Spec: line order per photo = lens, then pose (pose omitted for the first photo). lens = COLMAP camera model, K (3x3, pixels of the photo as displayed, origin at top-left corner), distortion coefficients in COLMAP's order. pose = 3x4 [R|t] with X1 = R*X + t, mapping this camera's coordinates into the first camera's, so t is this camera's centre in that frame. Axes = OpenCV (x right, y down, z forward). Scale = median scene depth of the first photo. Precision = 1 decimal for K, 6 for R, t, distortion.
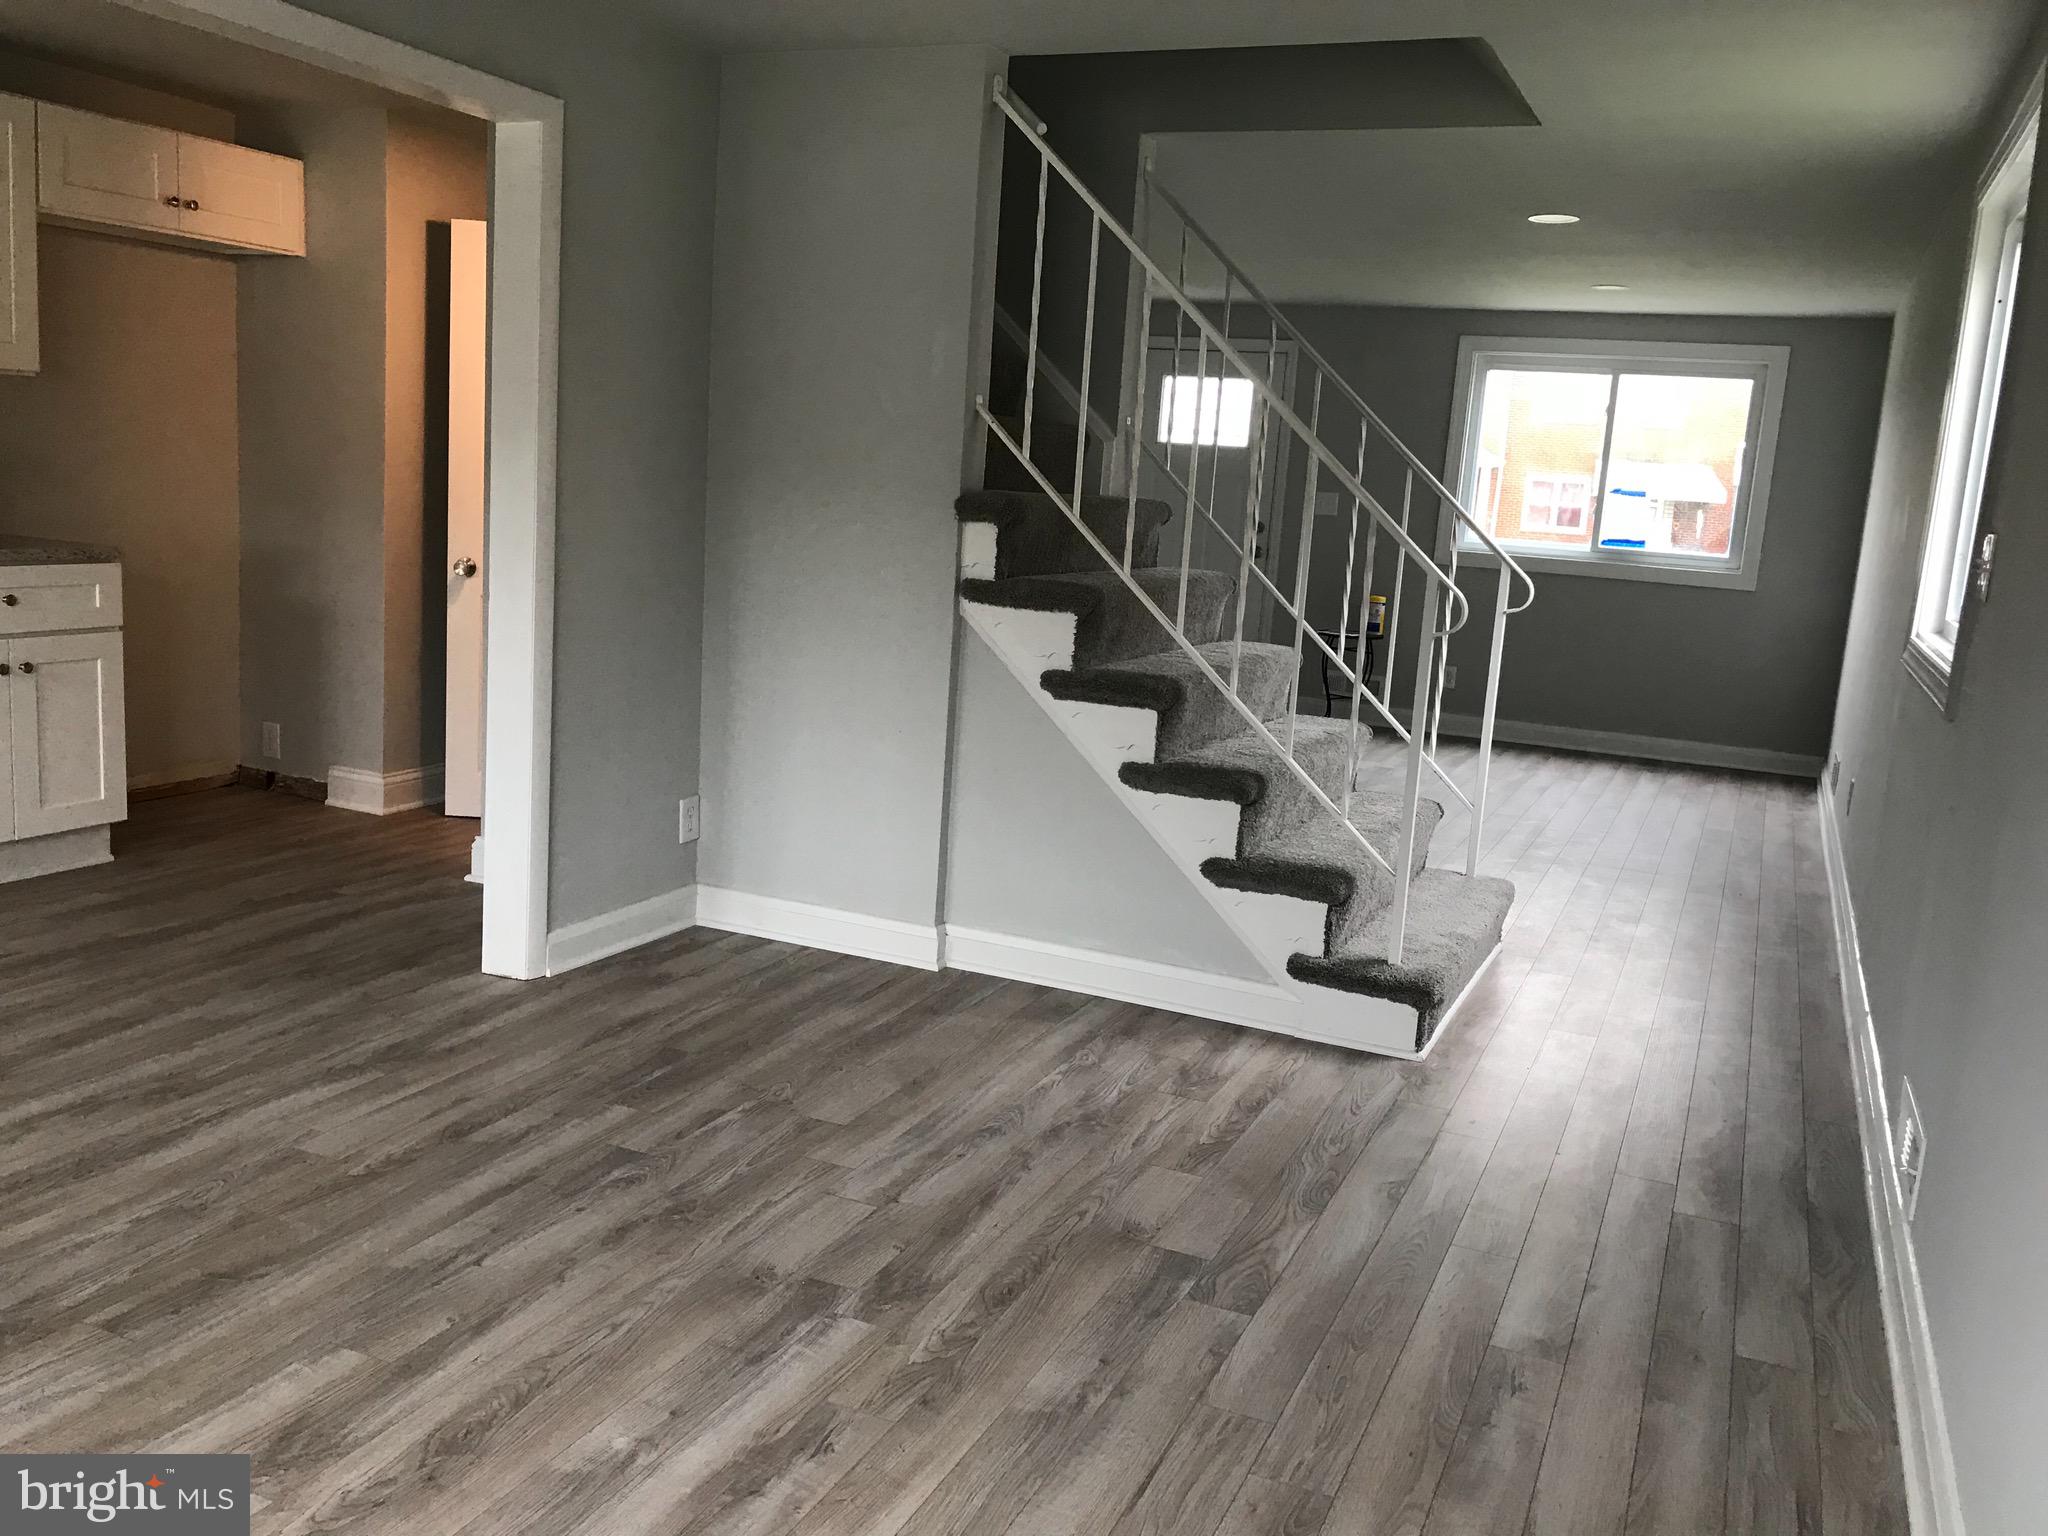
lens RADIAL K [[1671.4, 0, 1024.0], [0, 1671.4, 768.0], [0, 0, 1]] dist [-0.000406, -0.005642]
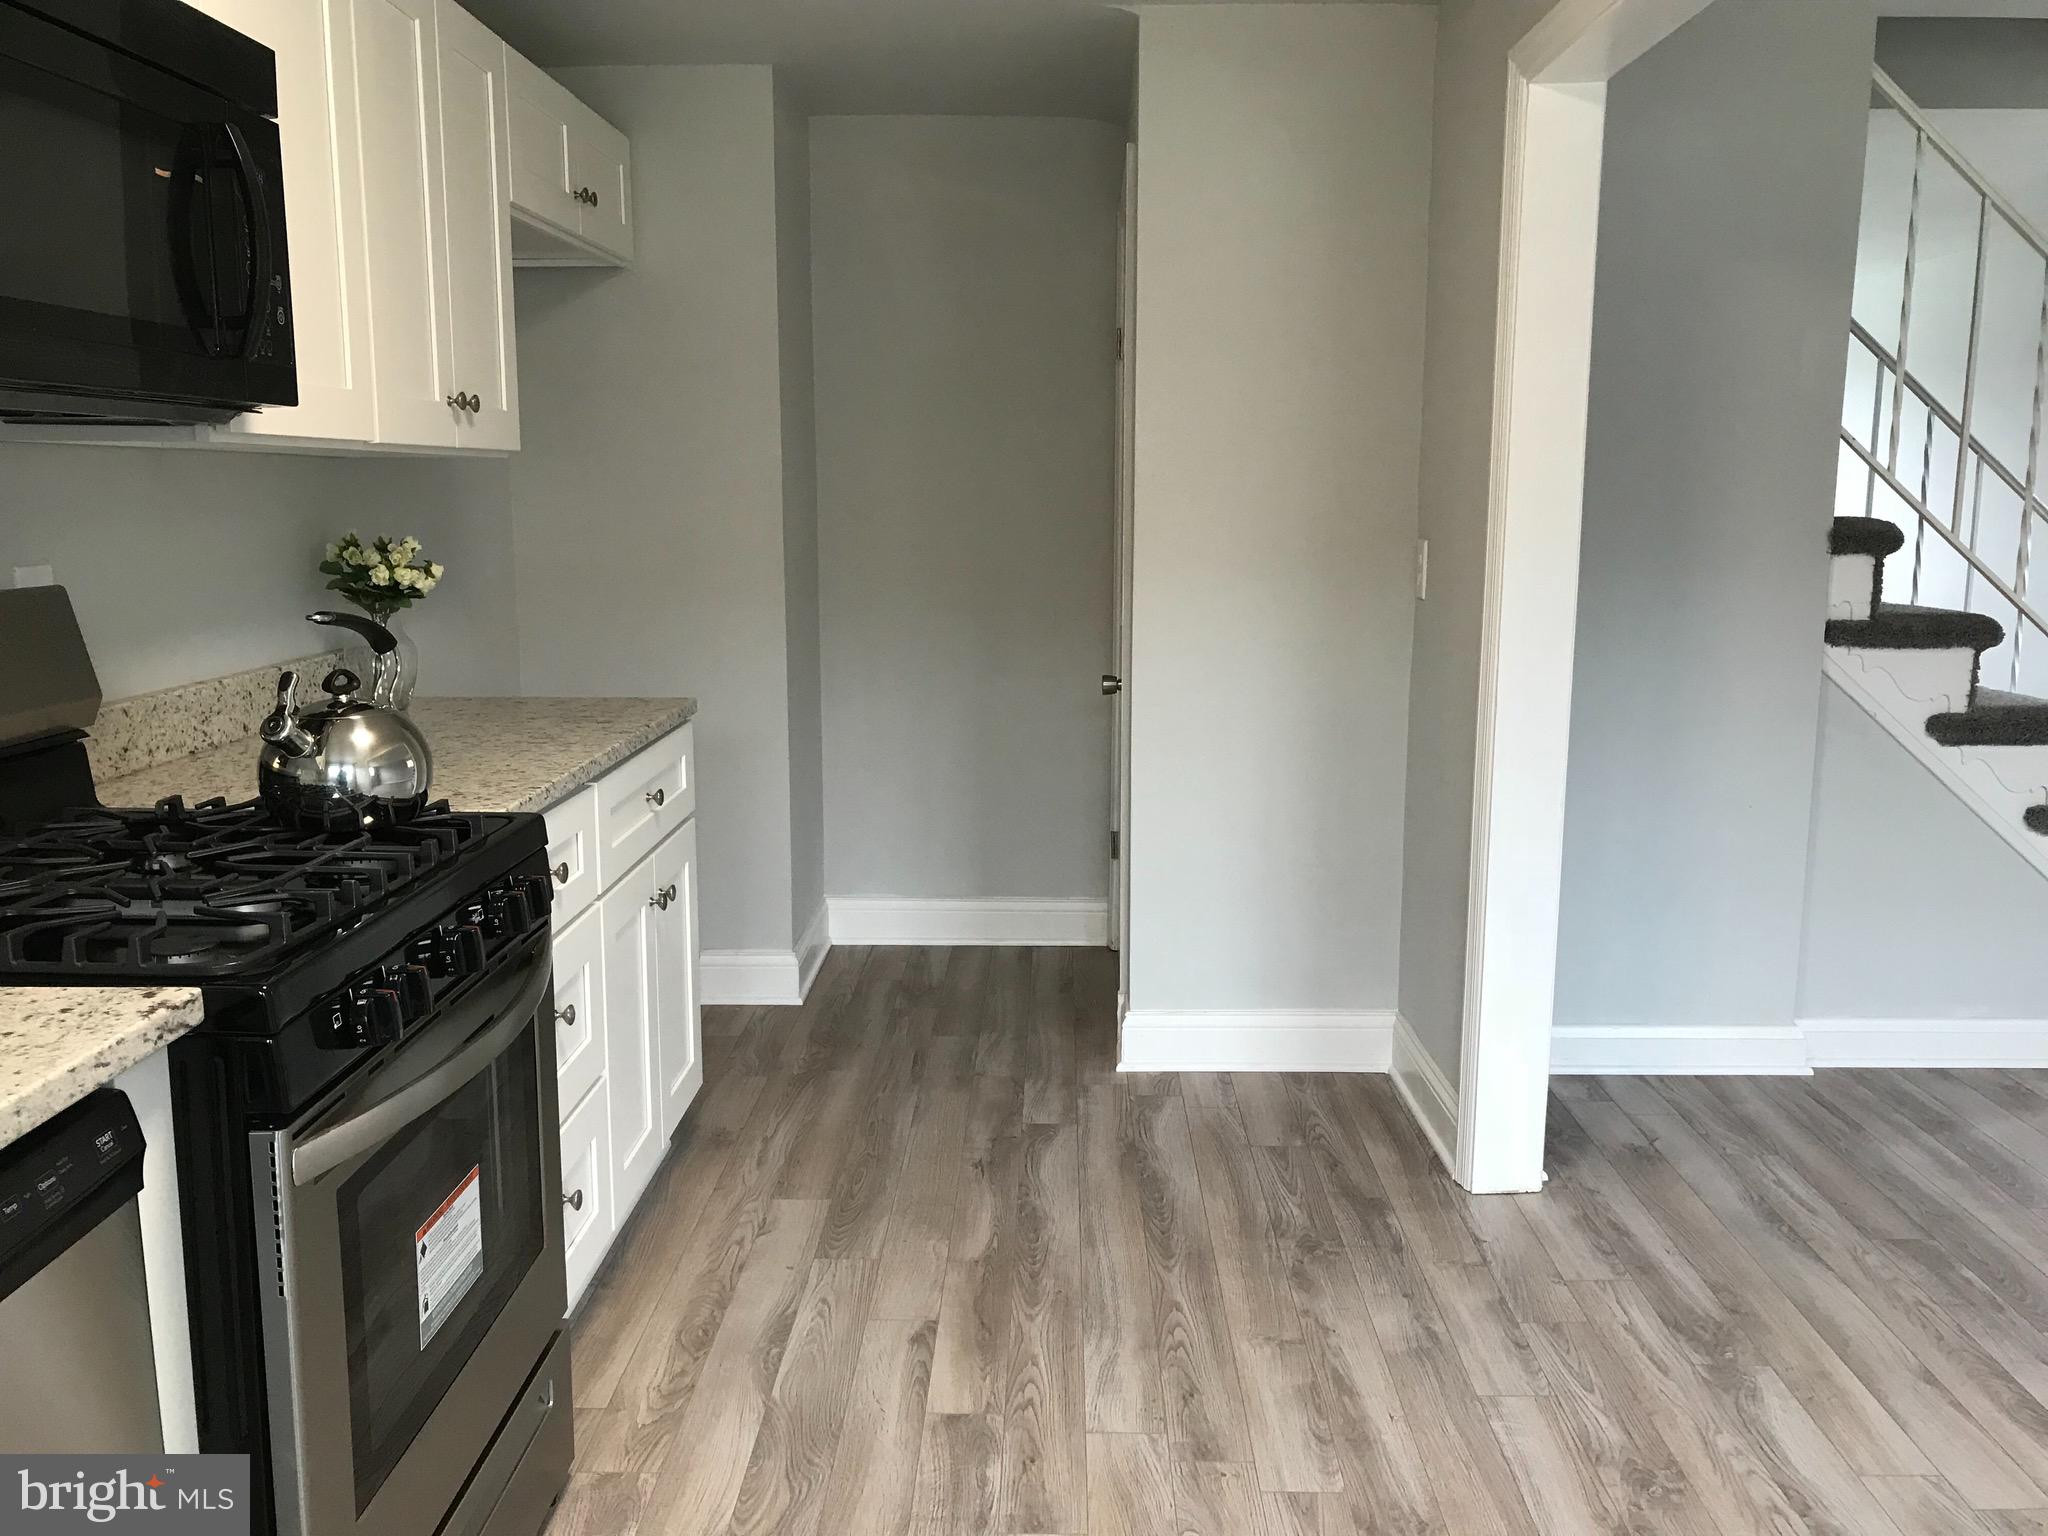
lens RADIAL K [[1671.4, 0, 1024.0], [0, 1671.4, 768.0], [0, 0, 1]] dist [-0.000406, -0.005642]
pose [[0.924881, -0.128018, 0.358058, -0.866963], [0.129547, 0.991375, 0.019824, -0.127900], [-0.357508, 0.028050, 0.933489, 0.402261]]
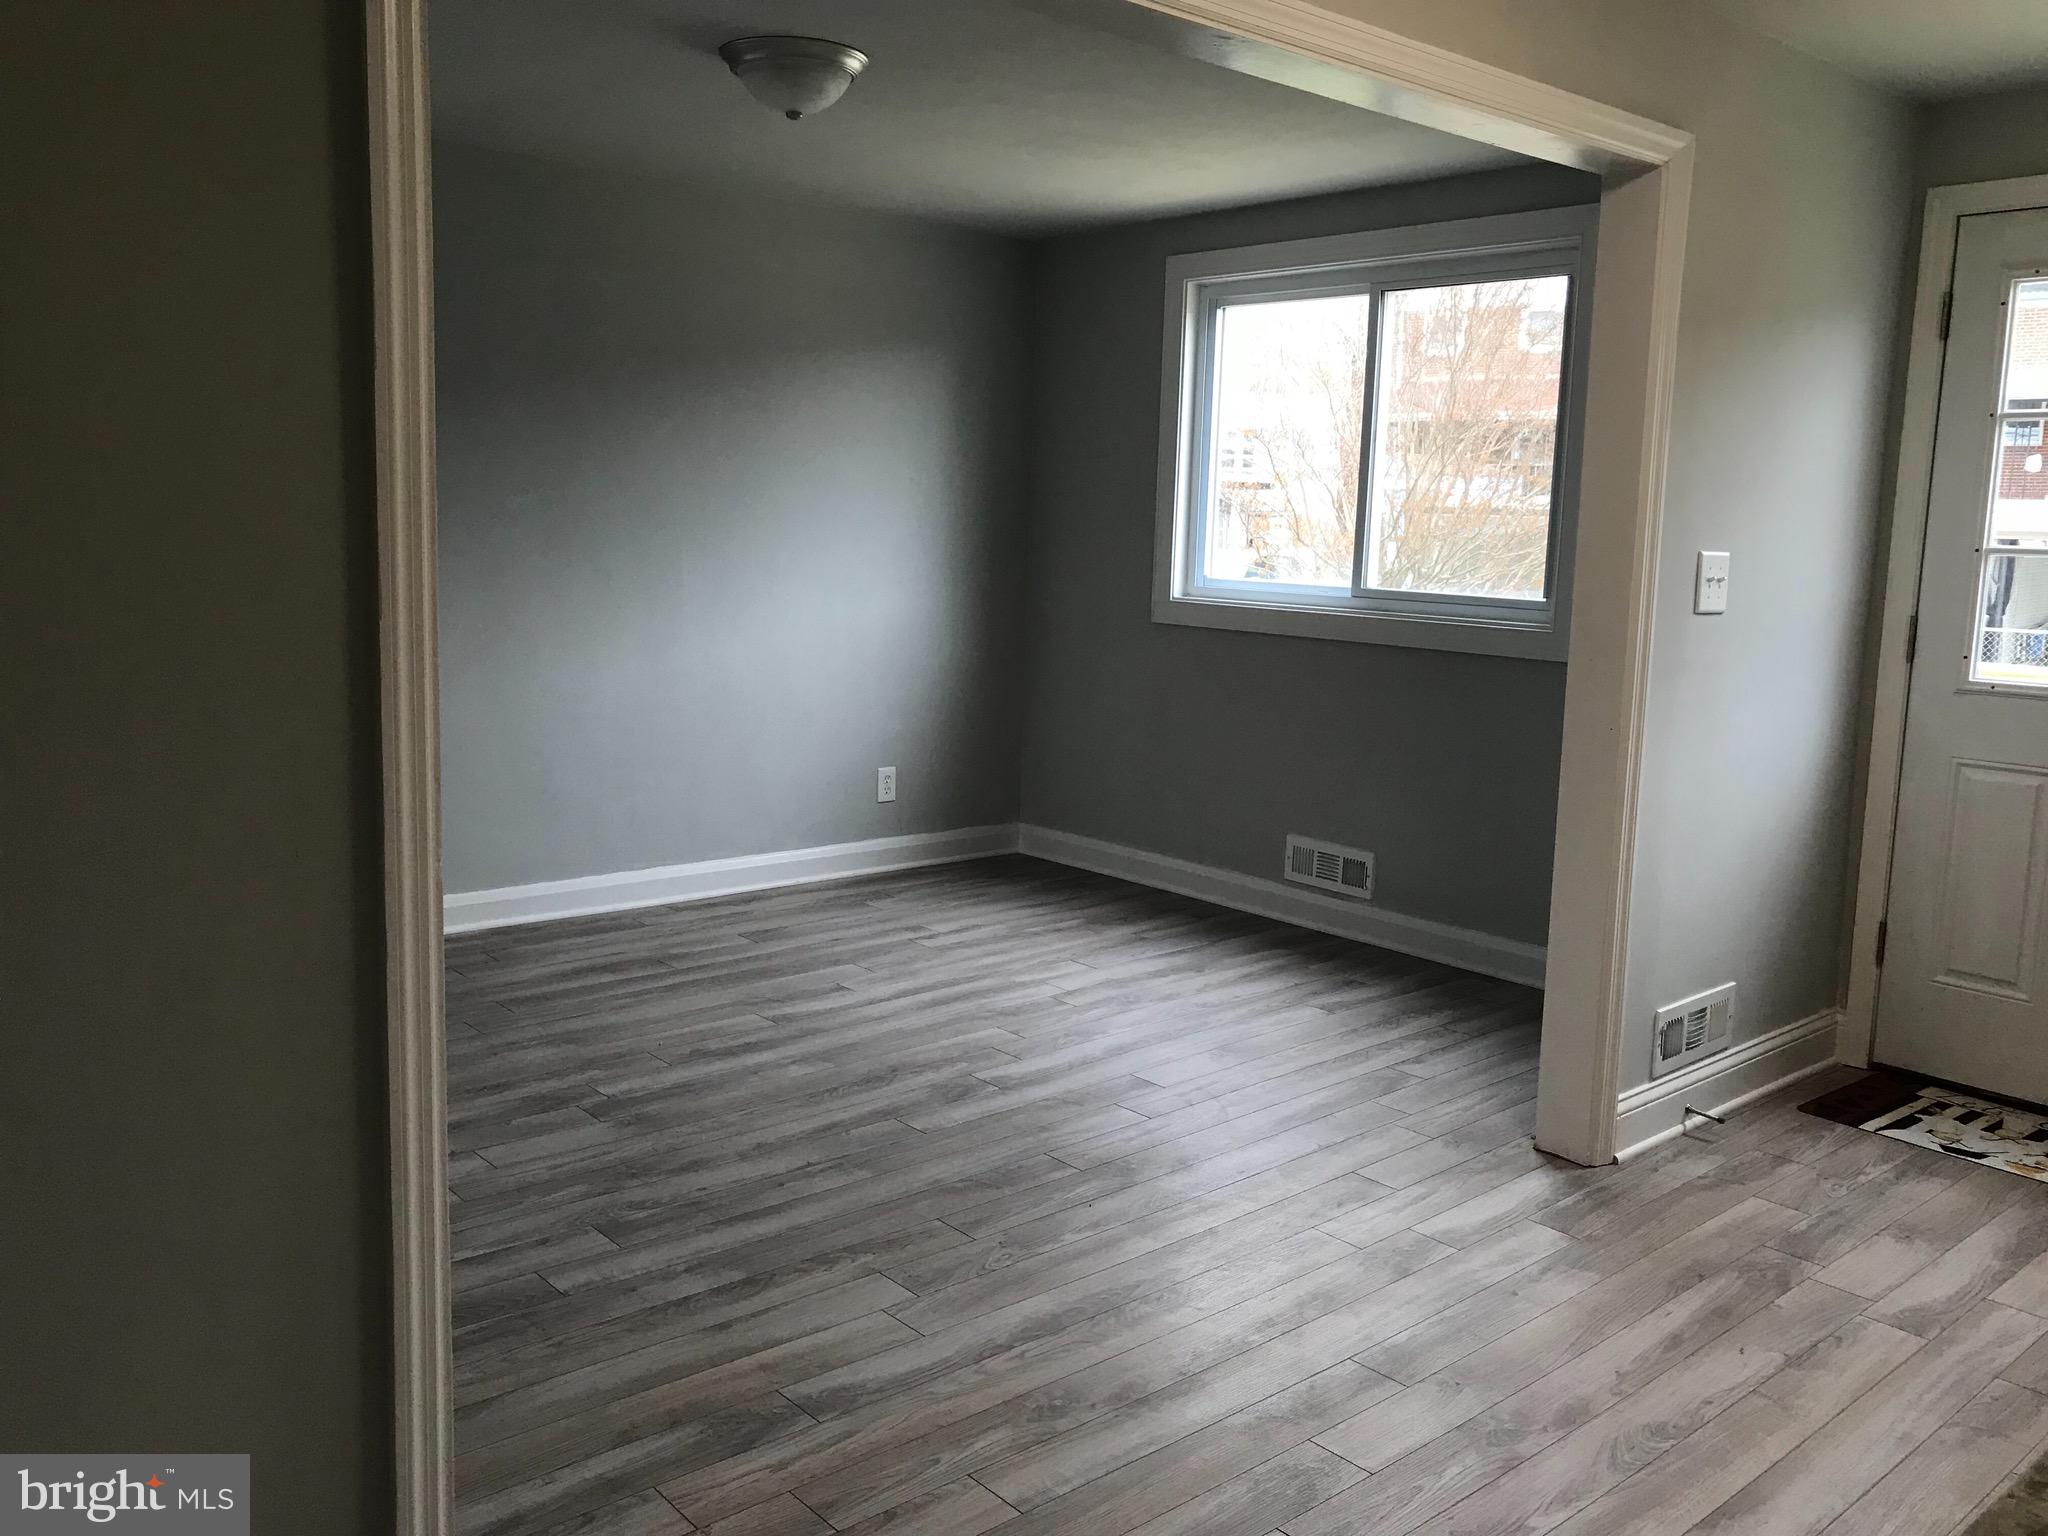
lens RADIAL K [[1671.4, 0, 1024.0], [0, 1671.4, 768.0], [0, 0, 1]] dist [-0.000406, -0.005642]
pose [[-0.902279, -0.156093, 0.401906, -0.691406], [-0.019034, 0.945676, 0.324553, -0.296654], [-0.430733, 0.285187, -0.856234, 1.423764]]
